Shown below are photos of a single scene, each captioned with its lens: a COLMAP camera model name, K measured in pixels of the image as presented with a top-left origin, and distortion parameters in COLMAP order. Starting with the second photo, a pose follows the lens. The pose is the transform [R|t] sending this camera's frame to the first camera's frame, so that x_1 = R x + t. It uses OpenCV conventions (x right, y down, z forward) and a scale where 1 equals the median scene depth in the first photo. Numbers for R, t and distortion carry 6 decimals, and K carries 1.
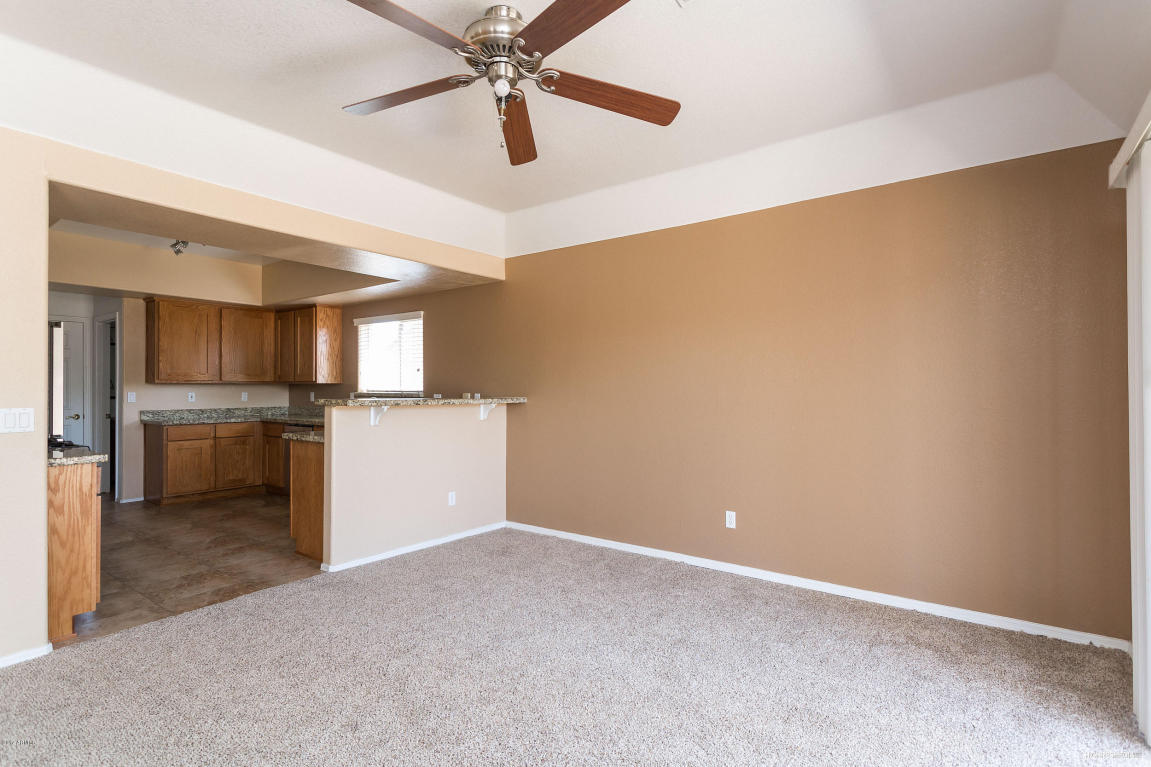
lens RADIAL K [[563.3, 0, 574.4], [0, 563.3, 384.0], [0, 0, 1]] dist [0.001841, -0.001115]
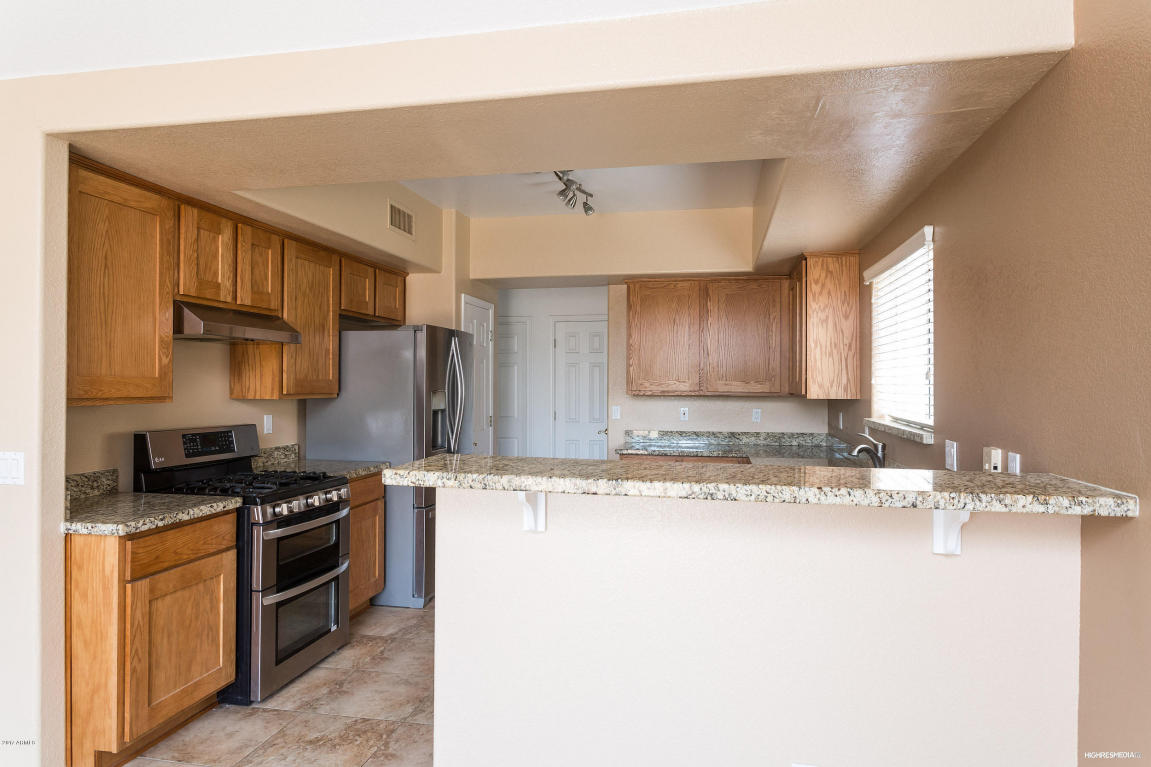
lens RADIAL K [[698.4, 0, 572.7], [0, 698.4, 380.5], [0, 0, 1]] dist [0.007795, 0.001988]
pose [[0.409691, 0.004701, -0.912212, 0.064112], [-0.000301, 0.999987, 0.005018, -0.022648], [0.912224, -0.001782, 0.409688, 0.516292]]
